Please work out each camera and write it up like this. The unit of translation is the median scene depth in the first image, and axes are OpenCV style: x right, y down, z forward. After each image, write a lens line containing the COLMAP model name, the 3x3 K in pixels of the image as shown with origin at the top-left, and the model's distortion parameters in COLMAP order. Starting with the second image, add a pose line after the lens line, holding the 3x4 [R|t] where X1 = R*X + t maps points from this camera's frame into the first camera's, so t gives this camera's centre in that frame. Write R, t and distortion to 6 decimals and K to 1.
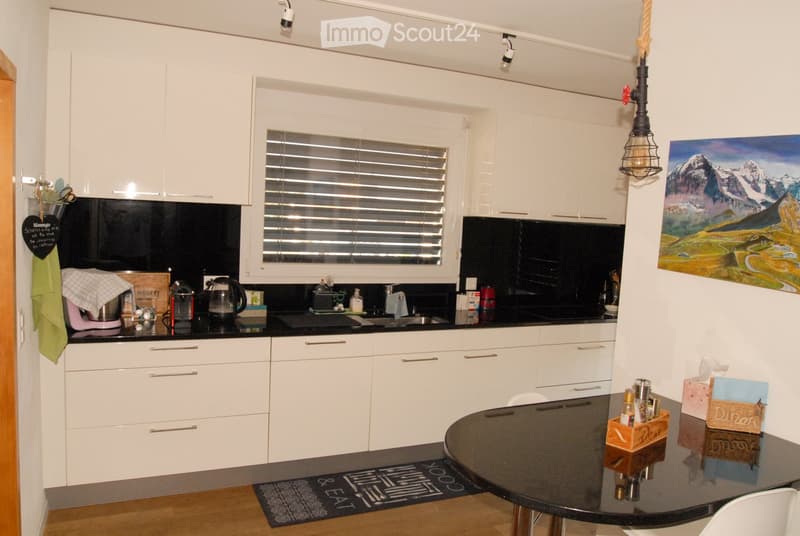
lens RADIAL K [[601.2, 0, 399.5], [0, 601.2, 267.9], [0, 0, 1]] dist [-0.075013, 0.031662]
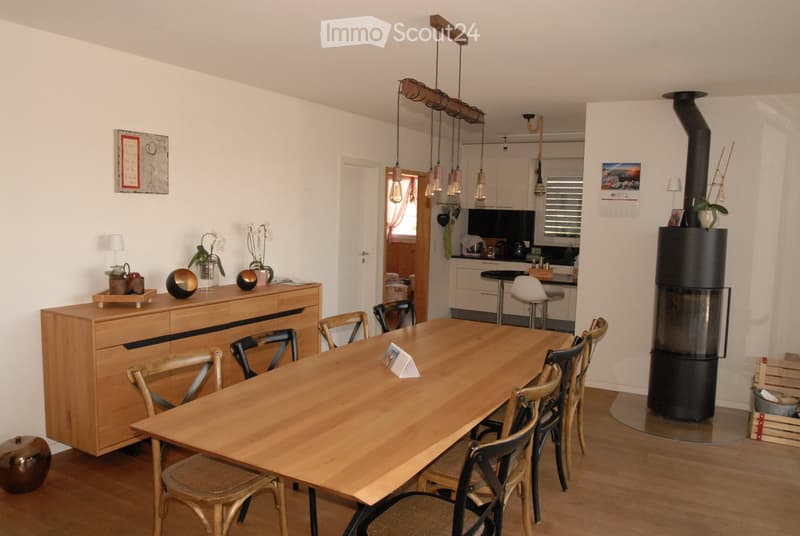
lens RADIAL K [[601.2, 0, 399.0], [0, 601.2, 267.8], [0, 0, 1]] dist [-0.075013, 0.031662]
pose [[0.596917, 0.041938, -0.801206, 1.379828], [-0.070781, 0.997492, -0.000521, 0.164083], [0.799174, 0.057021, 0.598388, -0.856325]]
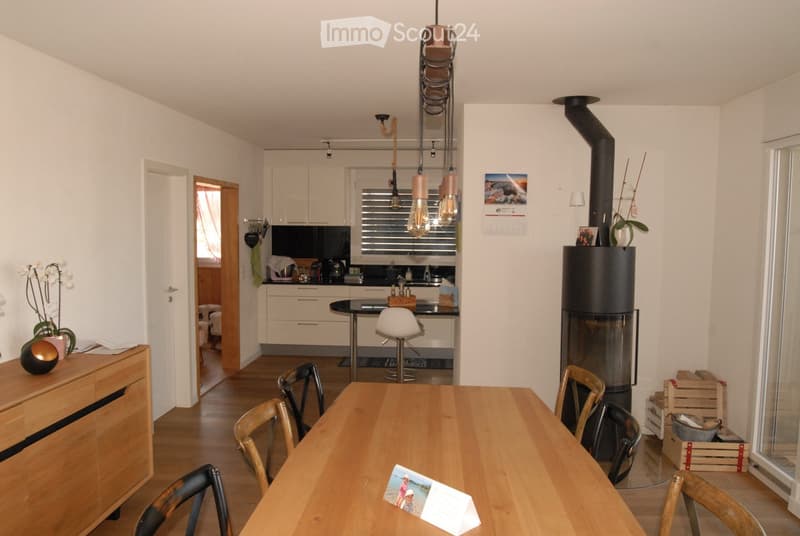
lens RADIAL K [[601.2, 0, 396.1], [0, 601.2, 266.4], [0, 0, 1]] dist [-0.075013, 0.031662]
pose [[0.880289, -0.010054, -0.474331, 0.922089], [-0.008200, 0.999304, -0.036398, 0.116171], [0.474366, 0.035931, 0.879594, -0.805346]]
